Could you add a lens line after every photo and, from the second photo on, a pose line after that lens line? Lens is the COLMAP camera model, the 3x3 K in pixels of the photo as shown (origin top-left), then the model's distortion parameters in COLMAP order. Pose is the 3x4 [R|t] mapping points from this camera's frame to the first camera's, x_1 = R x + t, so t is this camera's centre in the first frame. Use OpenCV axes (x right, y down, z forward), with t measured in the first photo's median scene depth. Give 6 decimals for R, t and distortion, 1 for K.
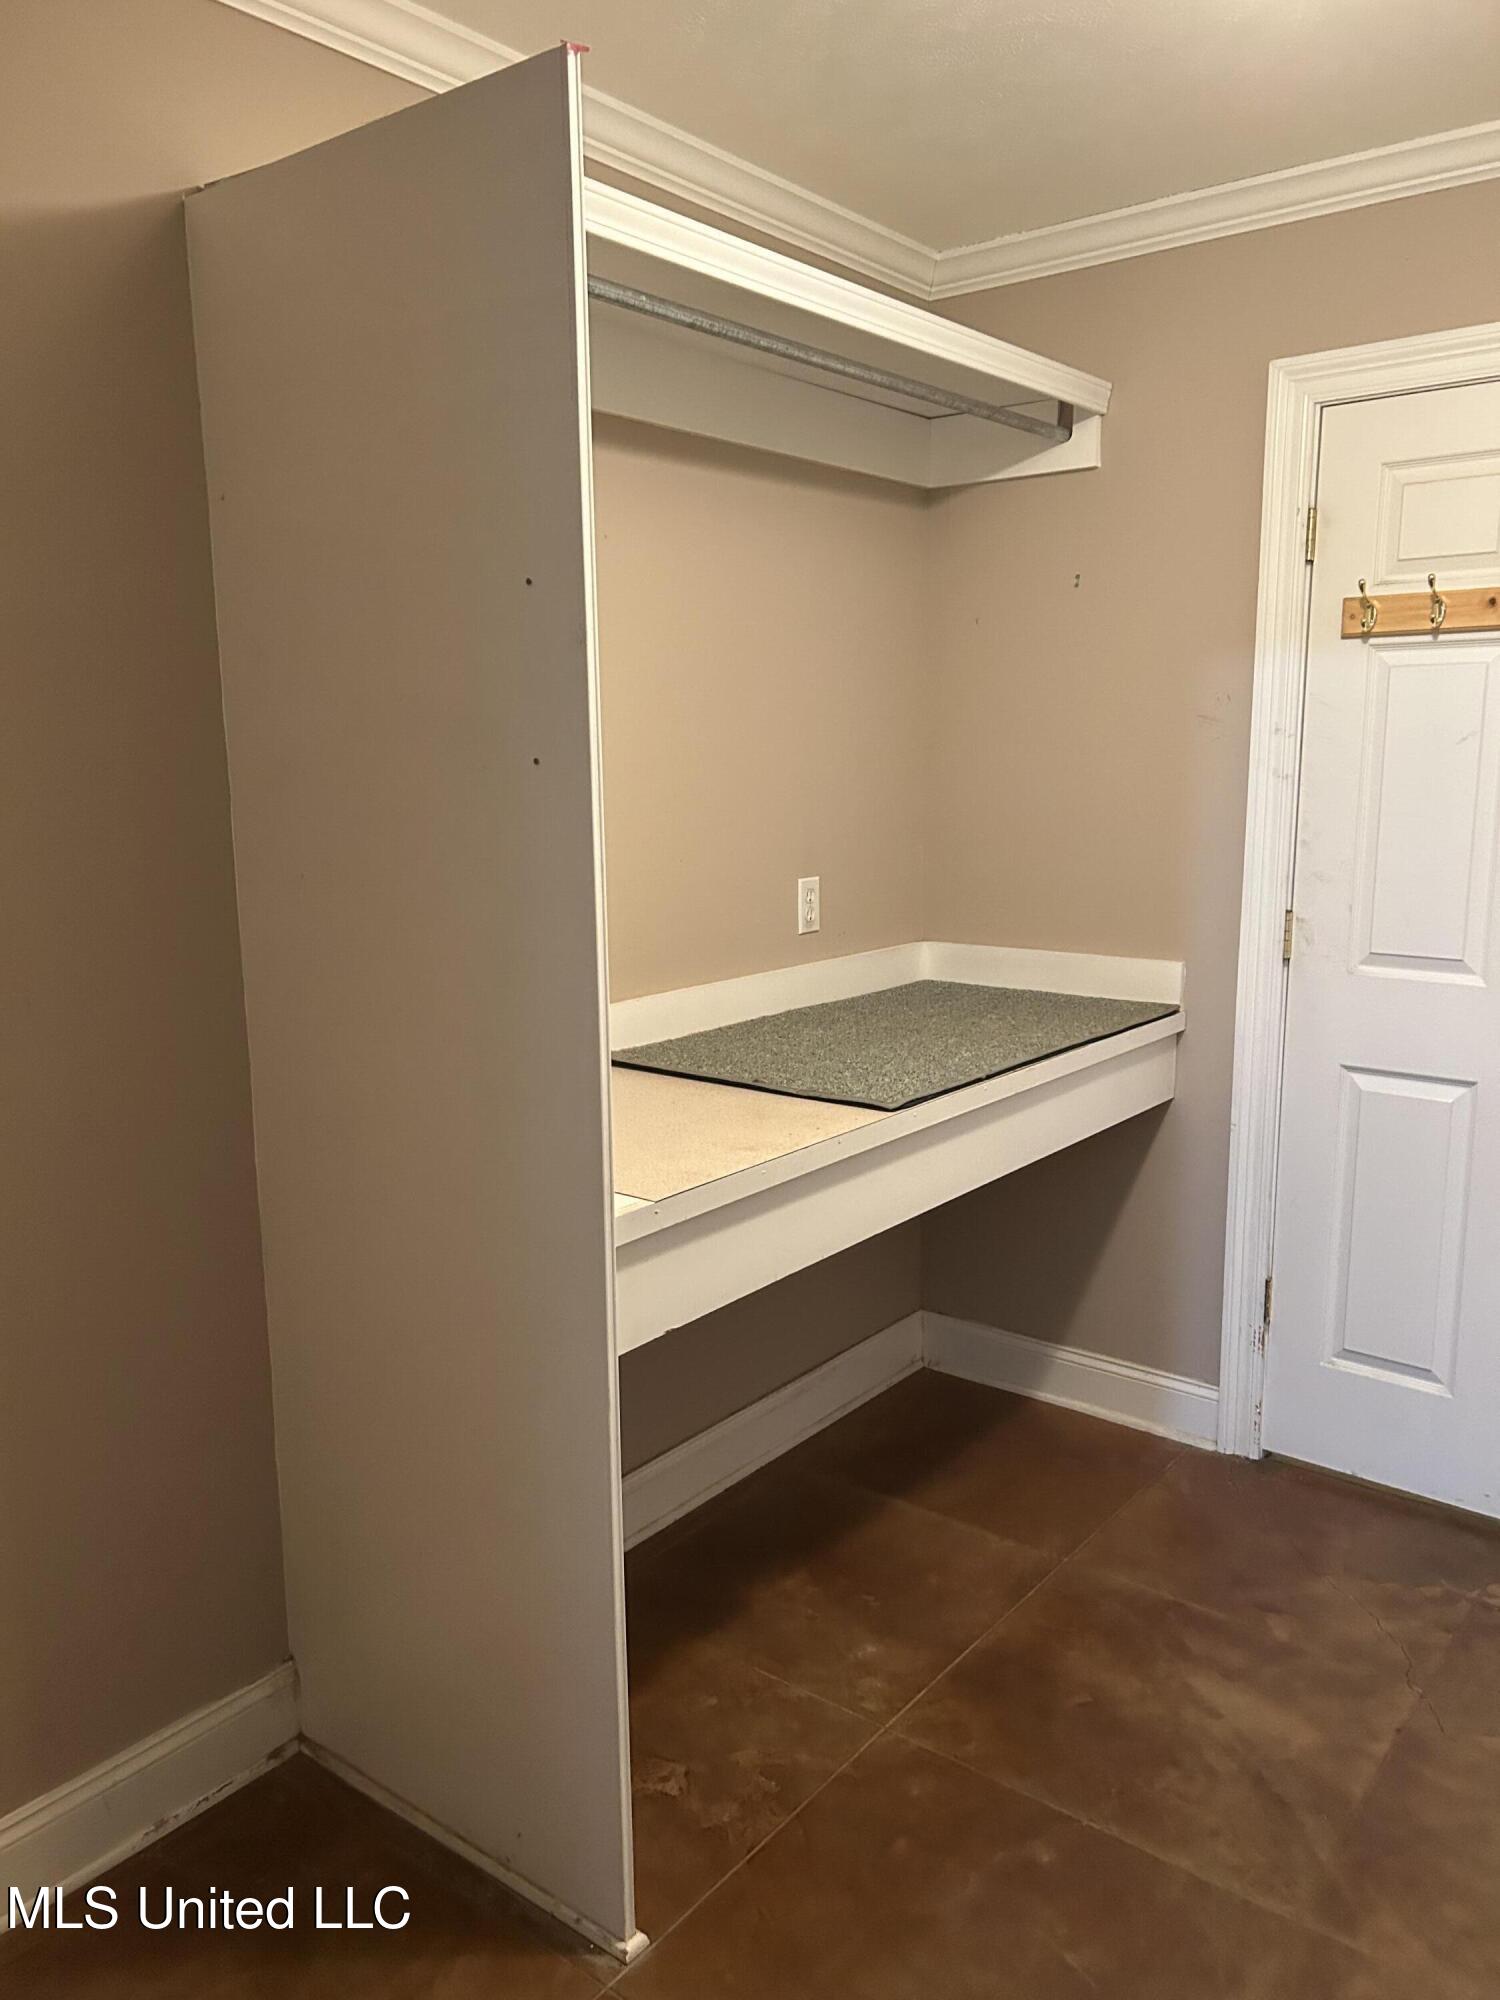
lens RADIAL K [[1513.3, 0, 751.1], [0, 1513.3, 1001.3], [0, 0, 1]] dist [0.040093, -0.044321]
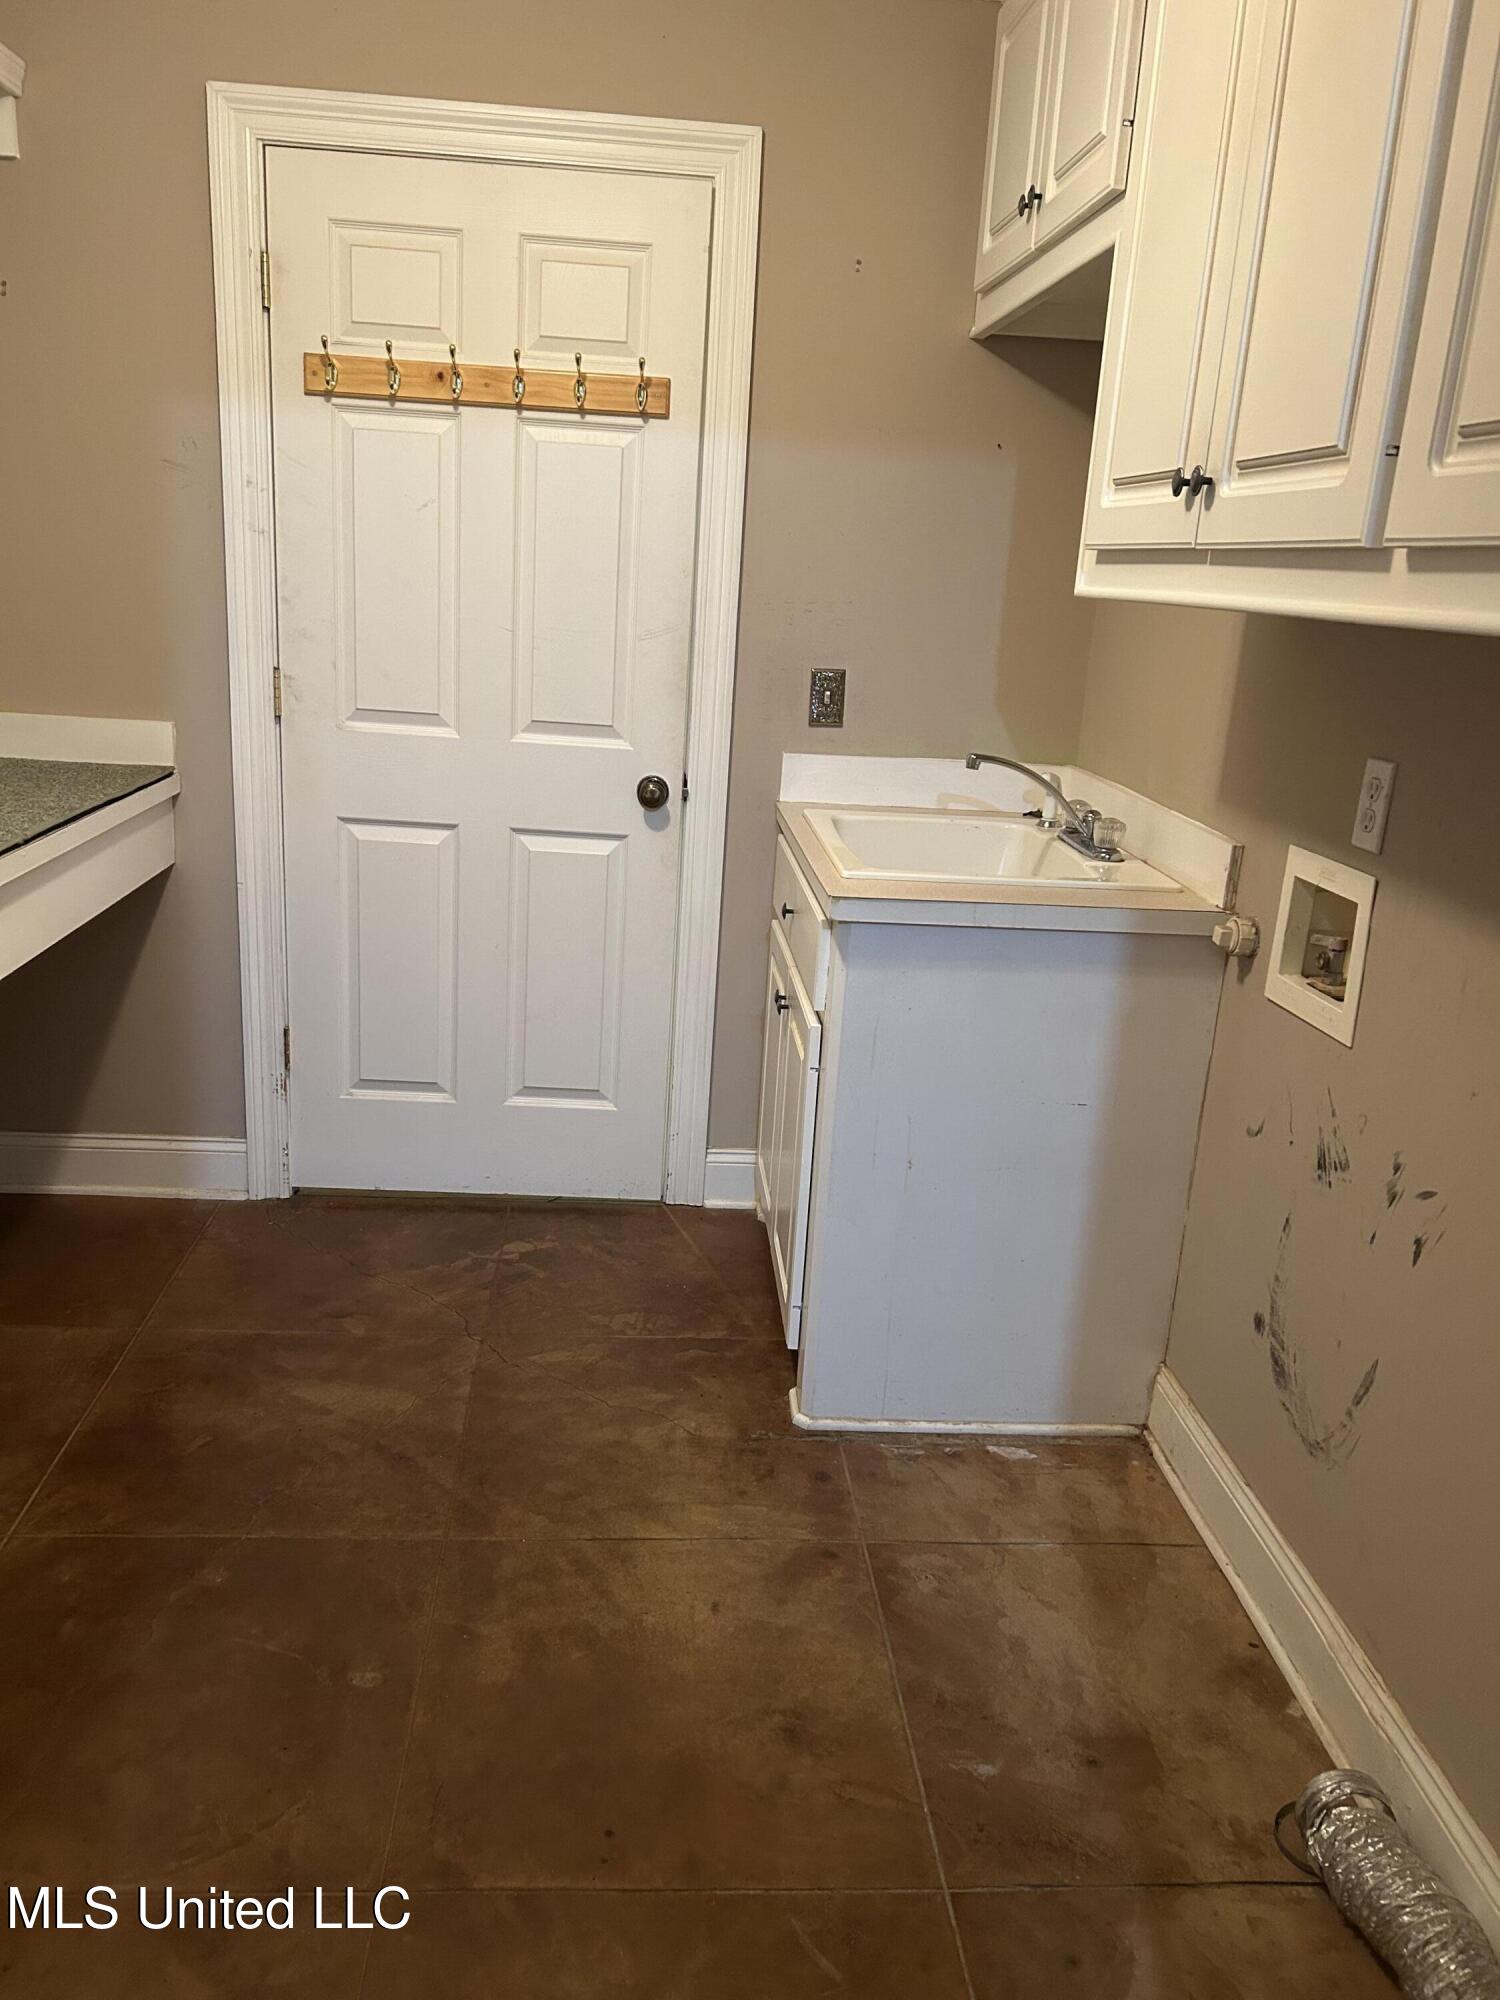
lens RADIAL K [[1513.3, 0, 749.0], [0, 1513.3, 1003.9], [0, 0, 1]] dist [0.040093, -0.044321]
pose [[0.738236, -0.137647, 0.660349, -0.123581], [0.046762, 0.987046, 0.153469, 0.022017], [-0.672920, -0.082417, 0.735110, 0.016780]]
